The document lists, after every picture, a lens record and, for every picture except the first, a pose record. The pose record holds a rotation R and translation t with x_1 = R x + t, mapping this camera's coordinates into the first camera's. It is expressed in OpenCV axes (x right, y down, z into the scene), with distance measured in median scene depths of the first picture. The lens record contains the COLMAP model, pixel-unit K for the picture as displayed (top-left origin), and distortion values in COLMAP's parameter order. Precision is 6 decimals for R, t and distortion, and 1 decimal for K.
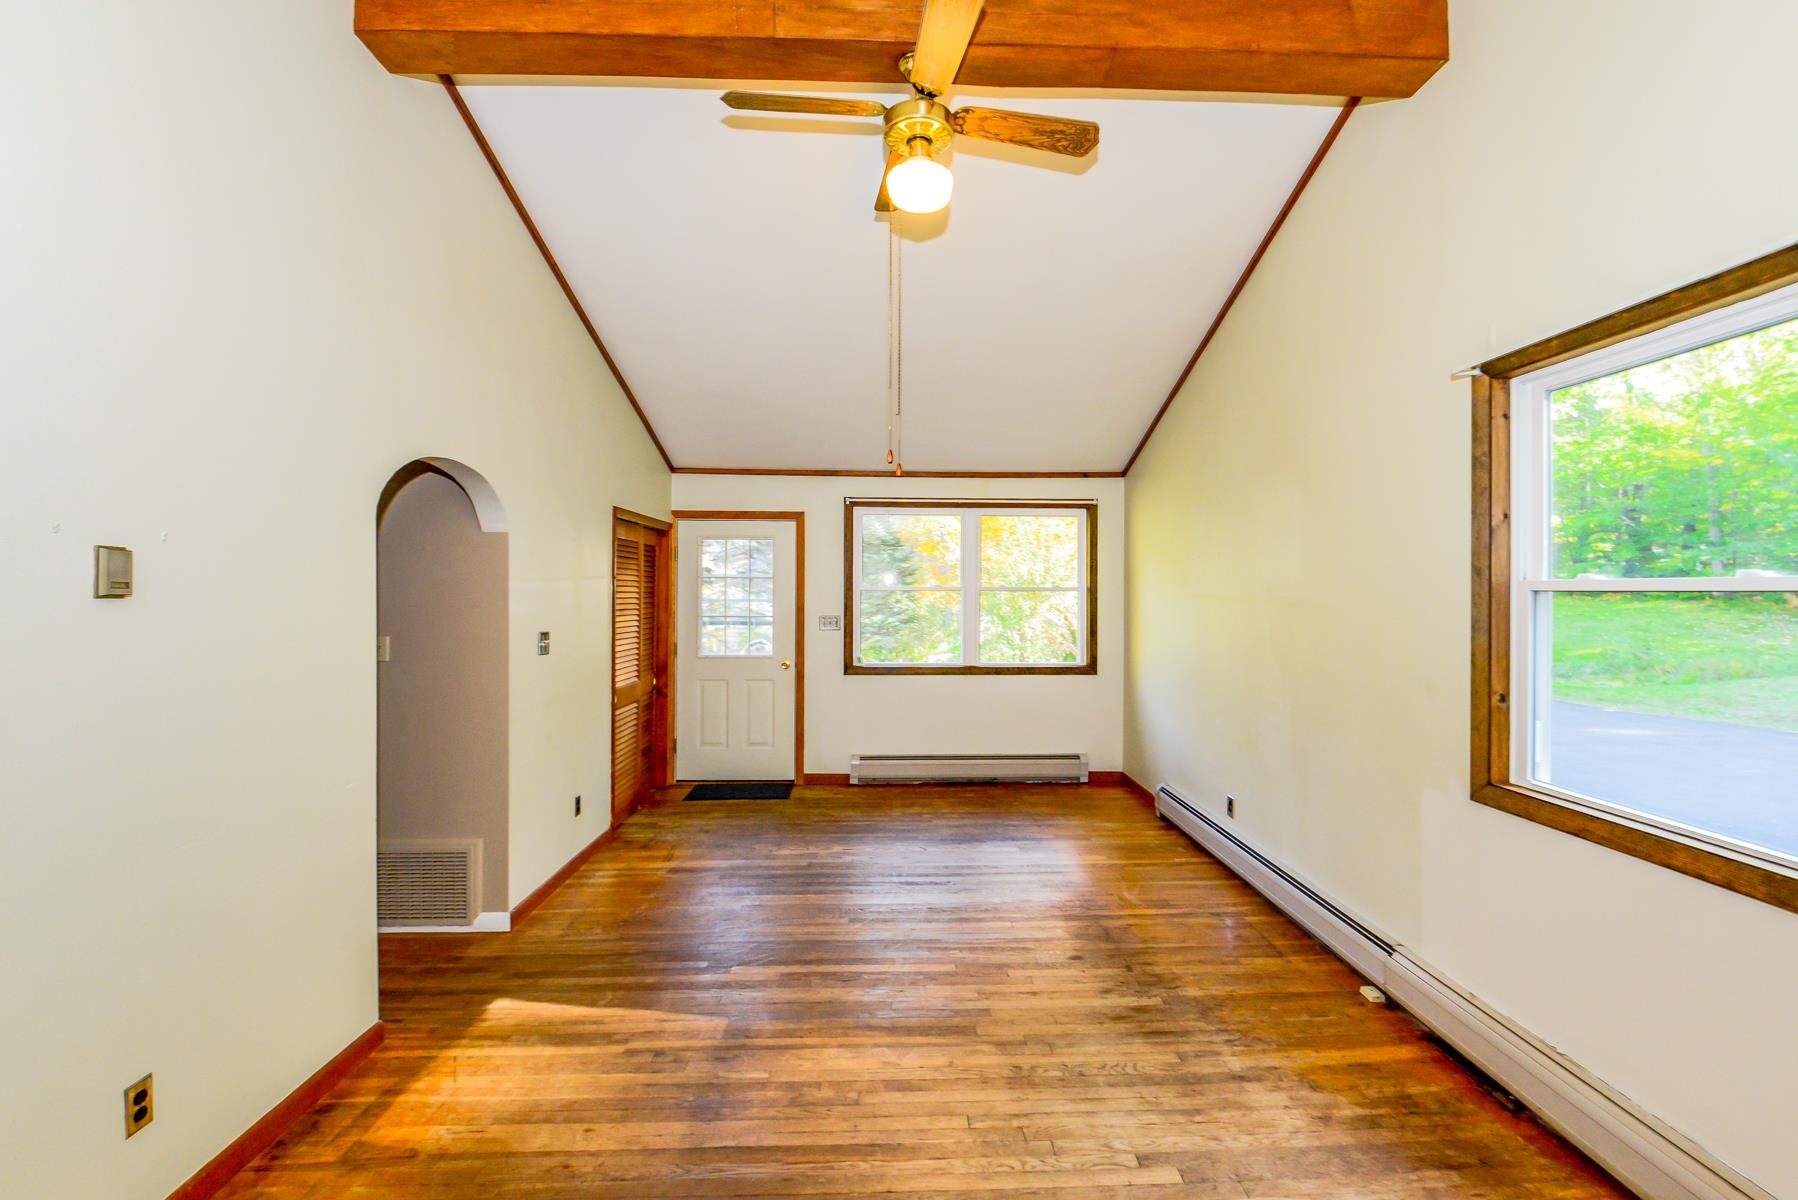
lens RADIAL K [[816.0, 0, 899.0], [0, 816.0, 600.0], [0, 0, 1]] dist [0.002037, -0.000989]
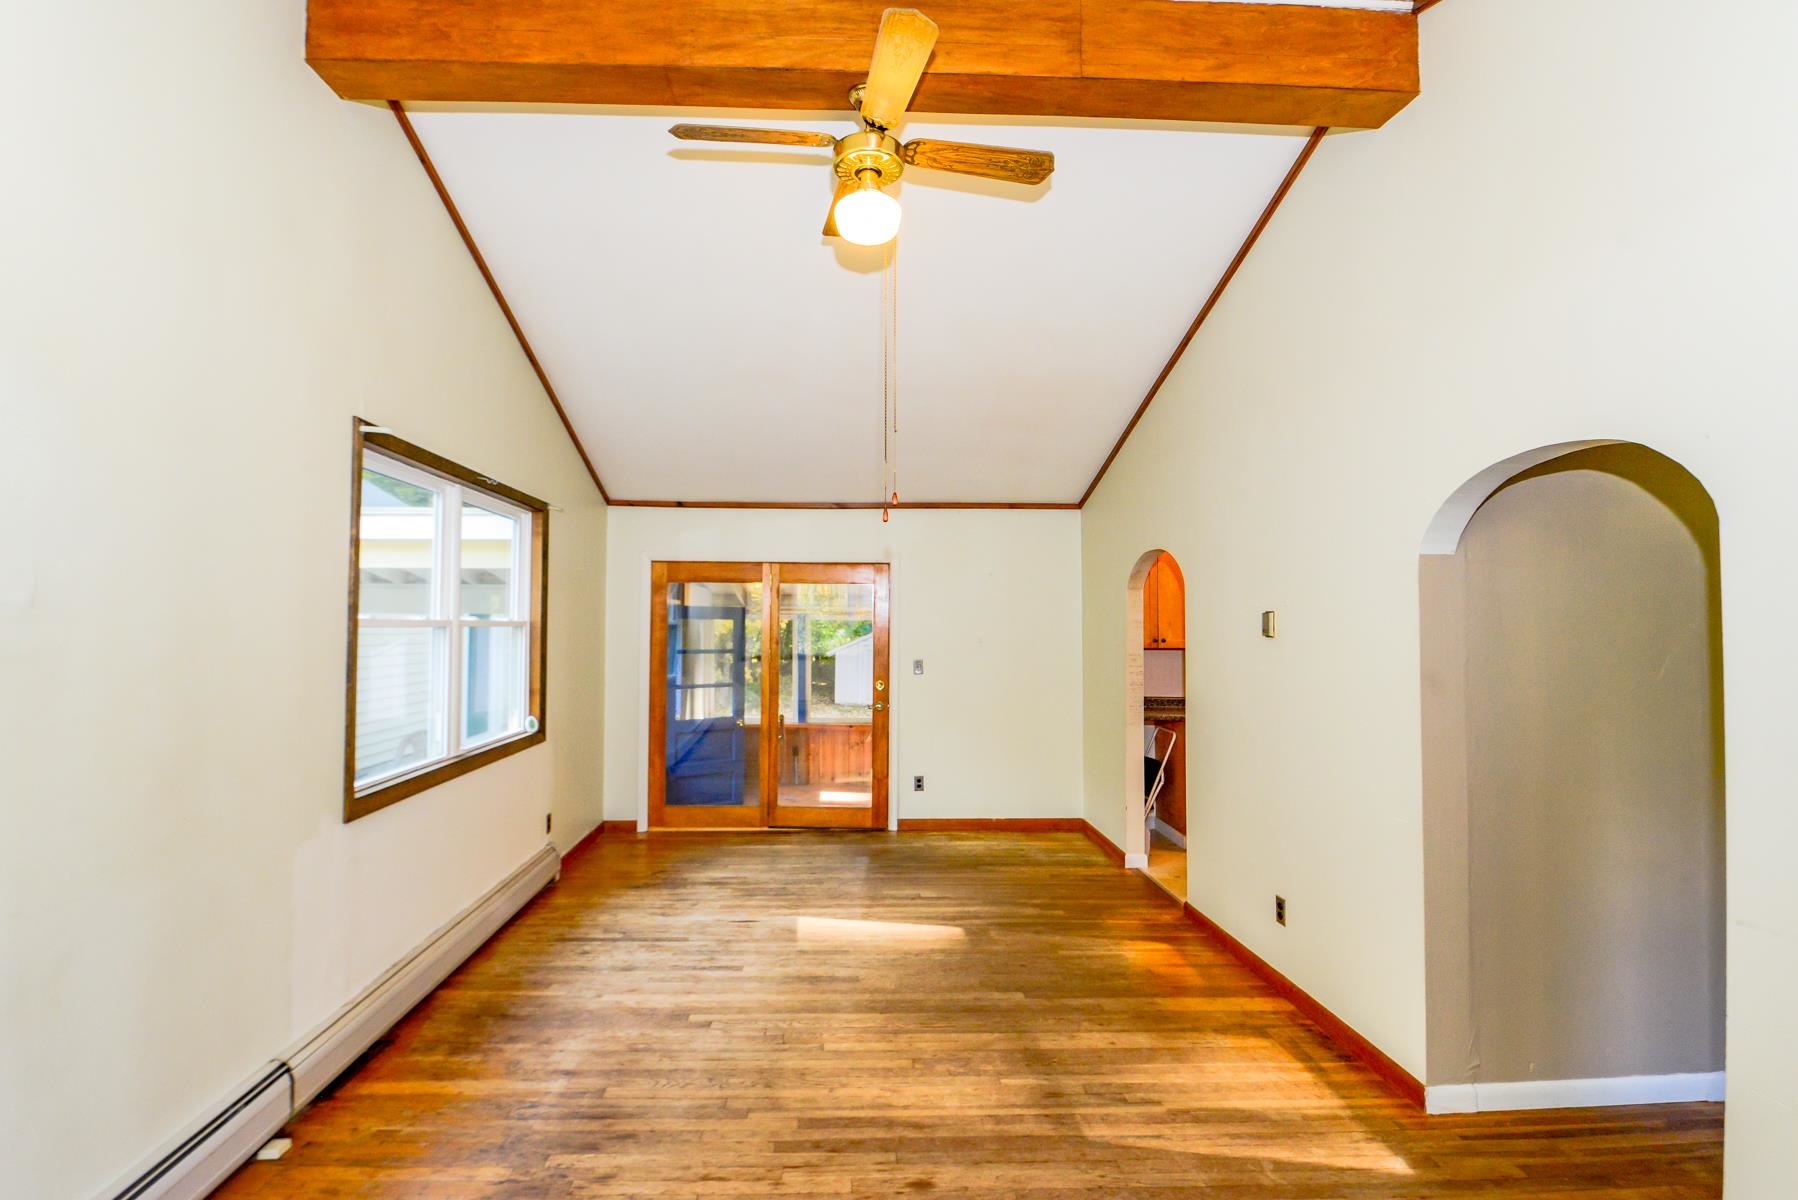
lens RADIAL K [[816.0, 0, 899.0], [0, 816.0, 600.0], [0, 0, 1]] dist [0.002037, -0.000989]
pose [[-0.997580, -0.012194, -0.068449, 0.057164], [-0.010428, 0.999605, -0.026090, -0.025825], [0.068741, -0.025313, -0.997313, 2.095451]]
